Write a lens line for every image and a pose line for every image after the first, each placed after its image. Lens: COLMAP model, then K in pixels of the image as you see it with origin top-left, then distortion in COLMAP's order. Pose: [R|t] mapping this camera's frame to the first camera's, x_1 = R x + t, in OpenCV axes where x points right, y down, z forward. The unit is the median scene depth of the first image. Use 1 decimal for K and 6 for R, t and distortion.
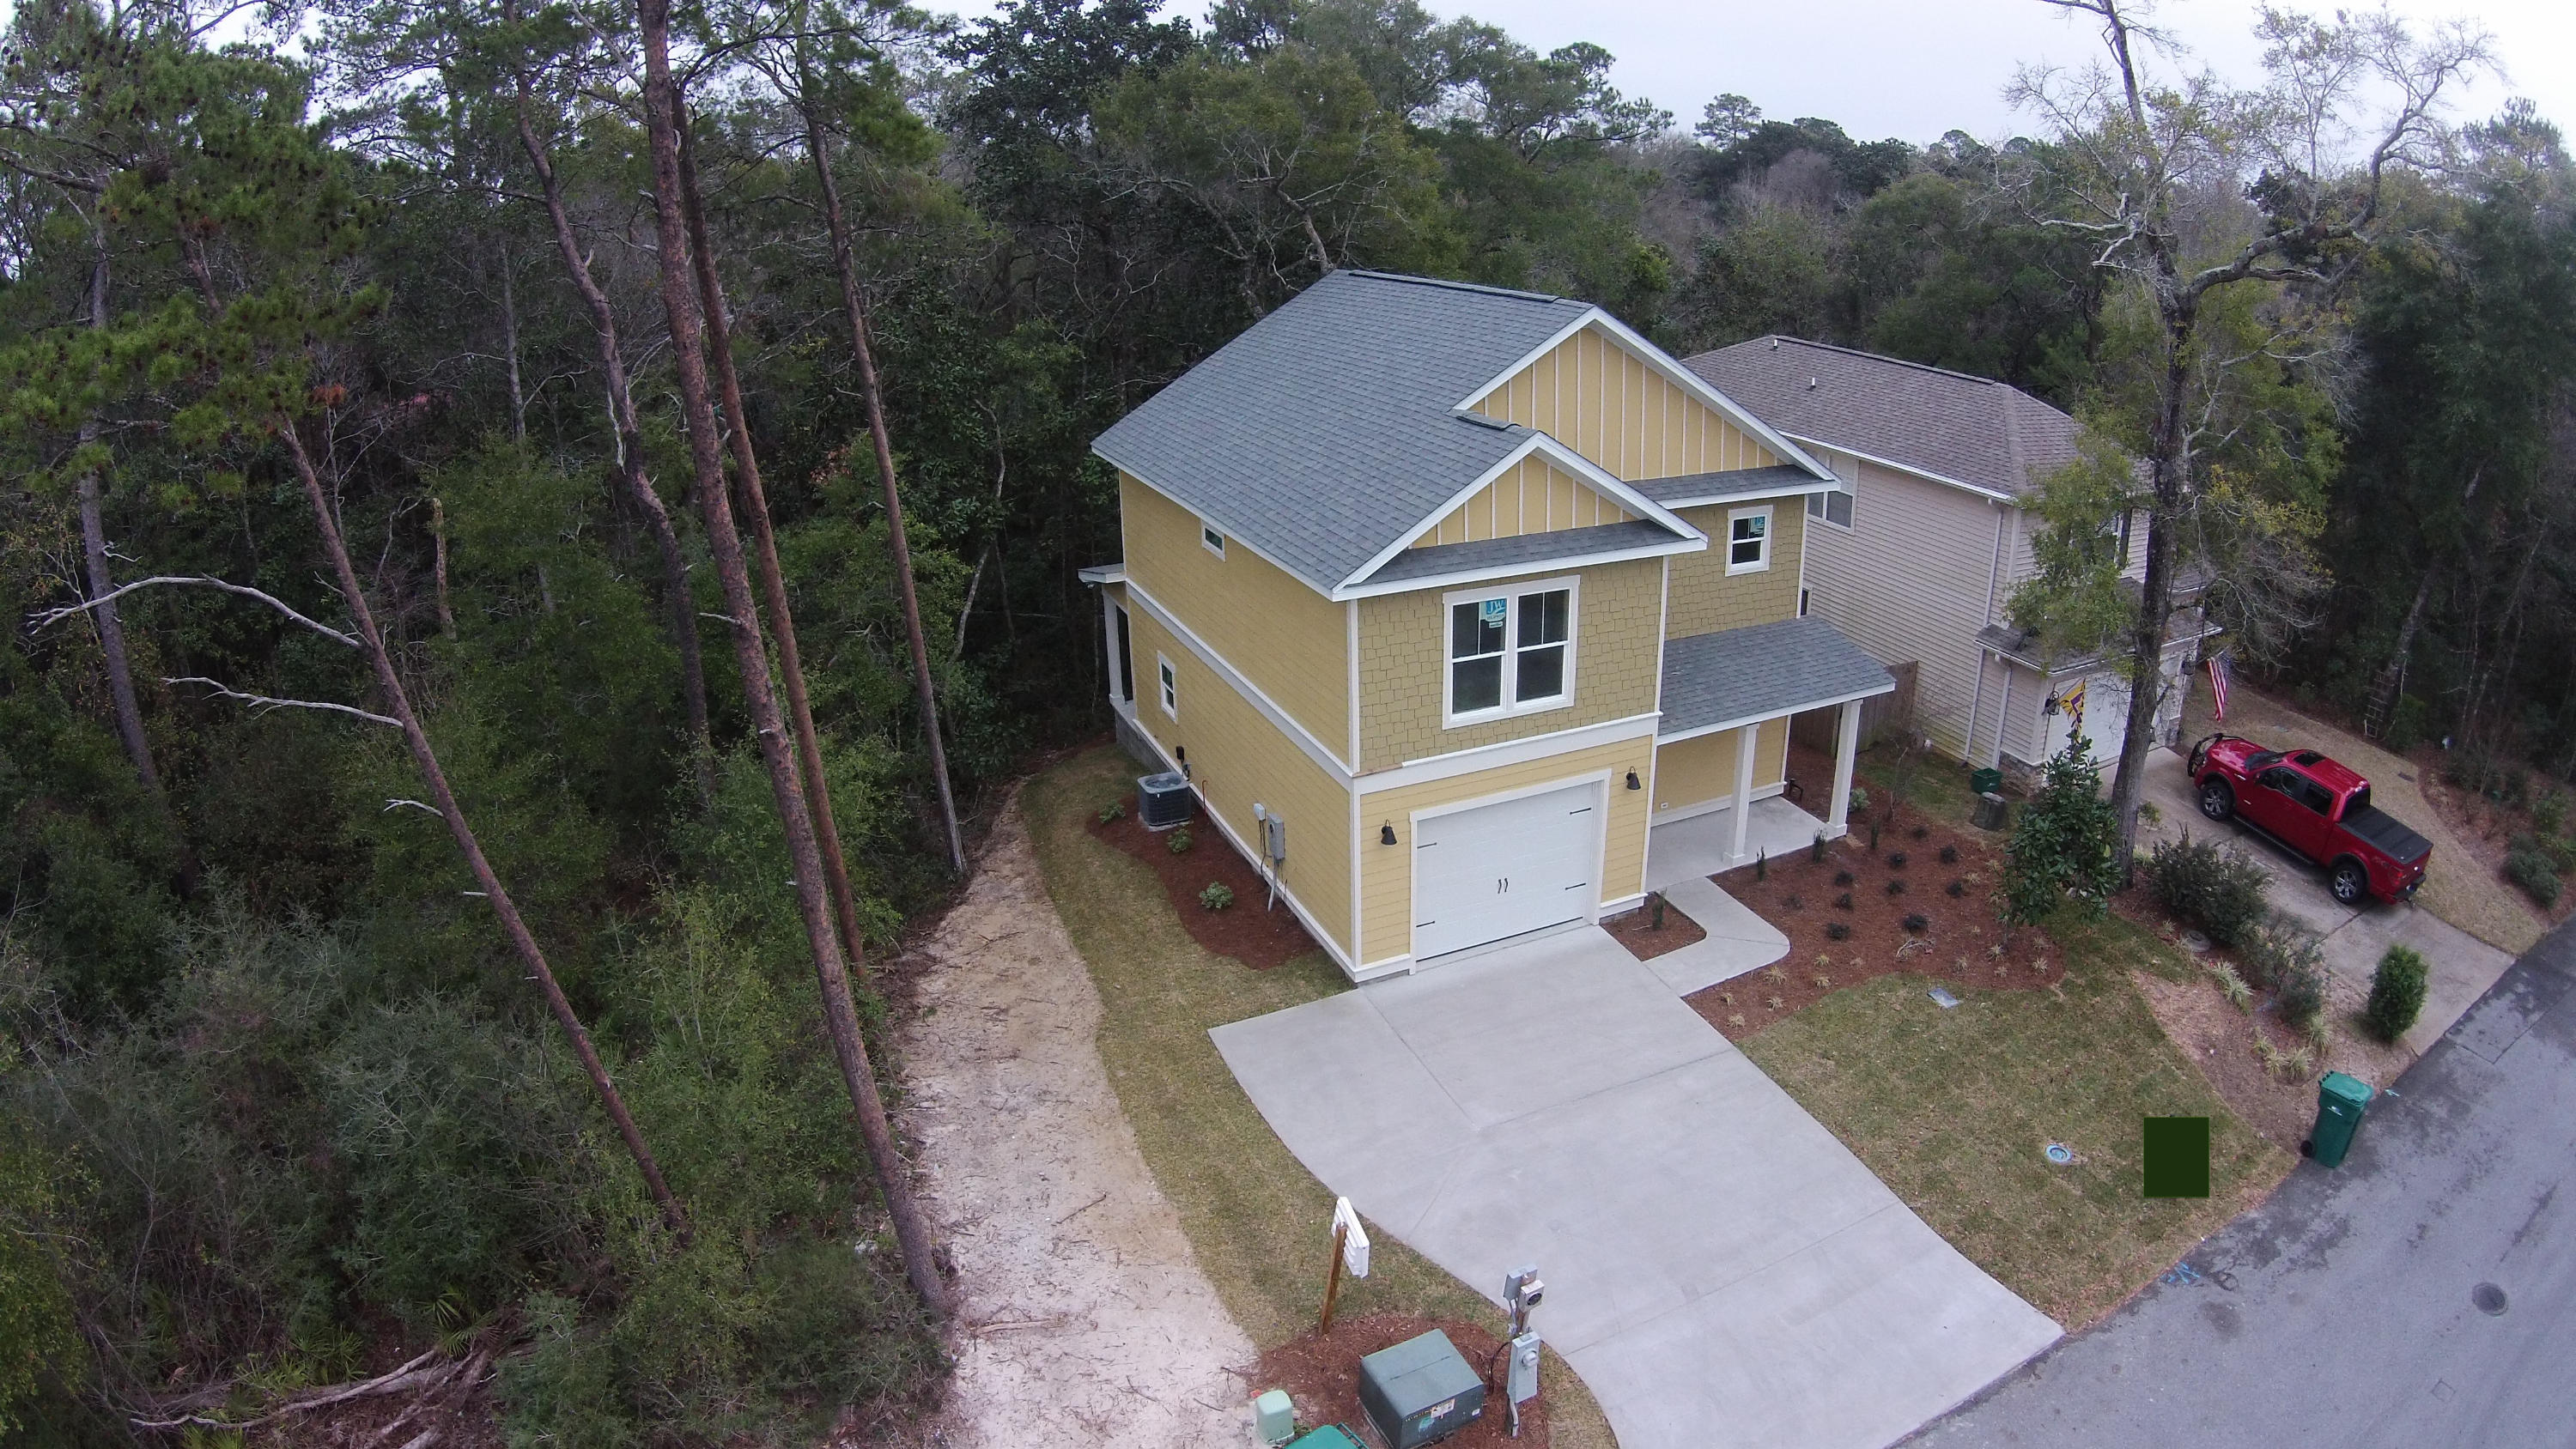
lens RADIAL K [[1441.2, 0, 1298.6], [0, 1441.2, 722.0], [0, 0, 1]] dist [-0.354775, 0.122121]
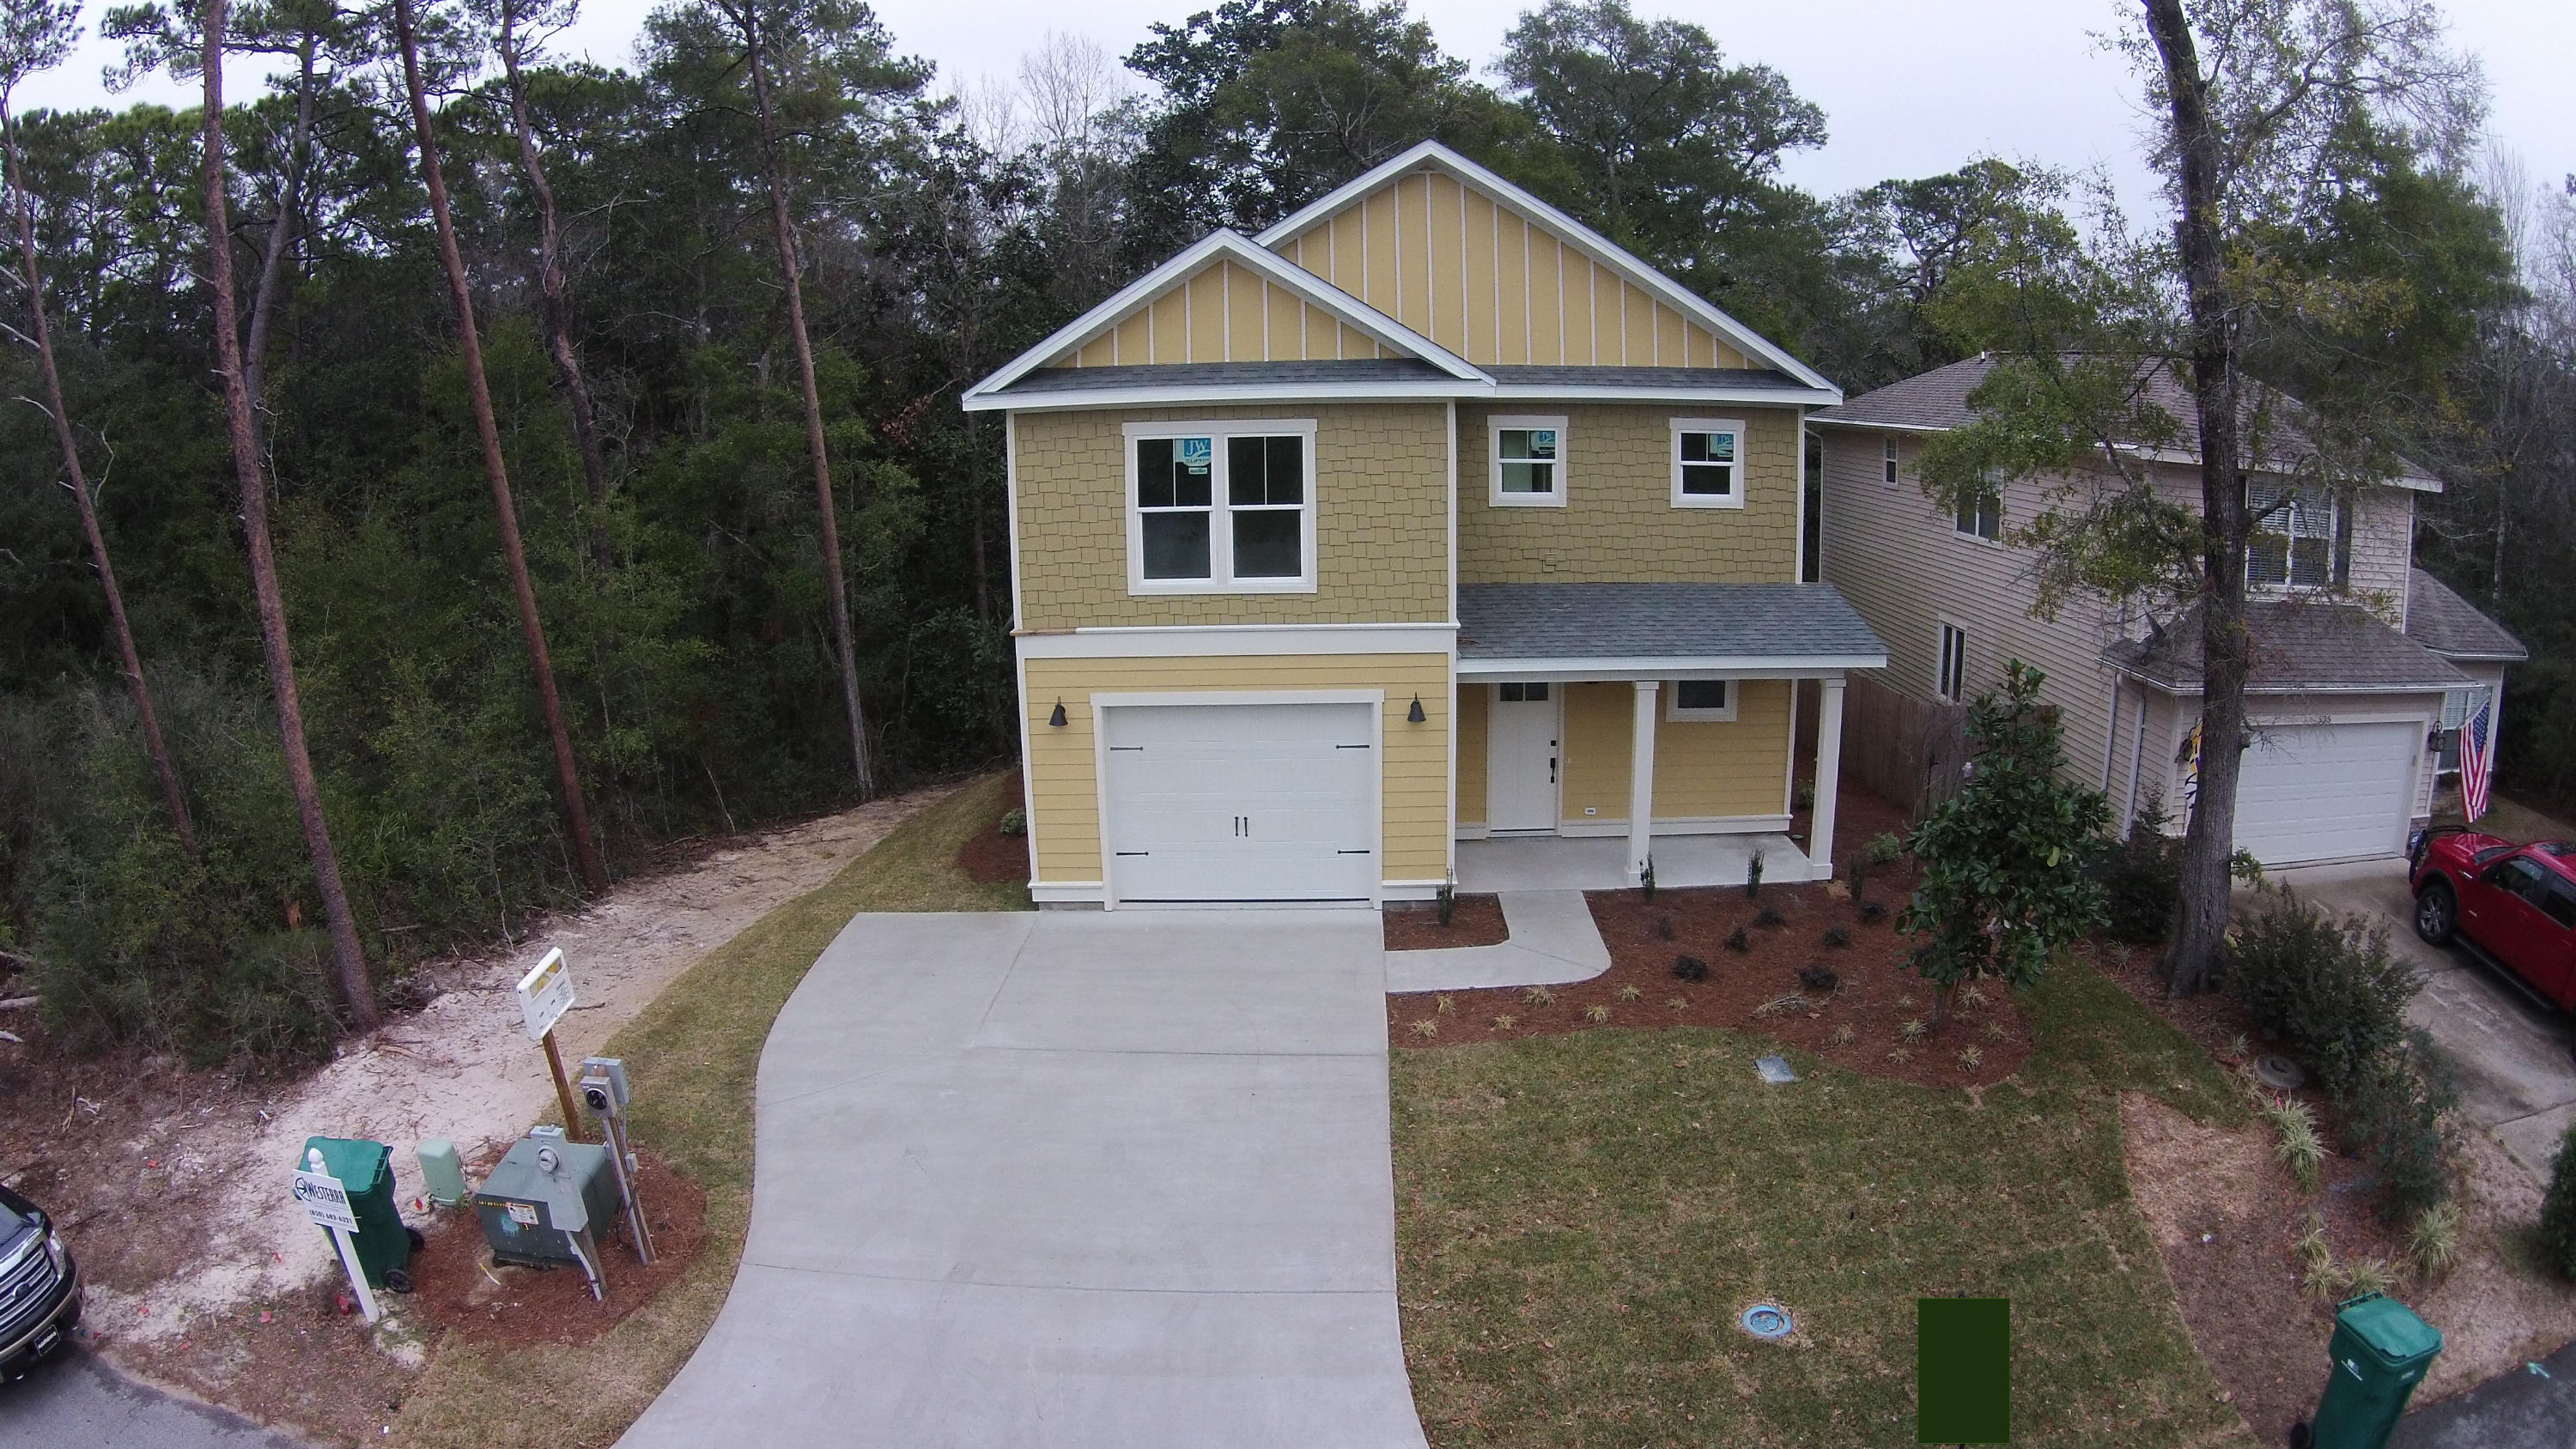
lens RADIAL K [[1441.2, 0, 1298.6], [0, 1441.2, 722.0], [0, 0, 1]] dist [-0.354775, 0.122121]
pose [[0.913521, 0.100227, -0.394250, 0.520124], [-0.155887, 0.981438, -0.111705, 0.153837], [0.375737, 0.163503, 0.912189, 0.292937]]
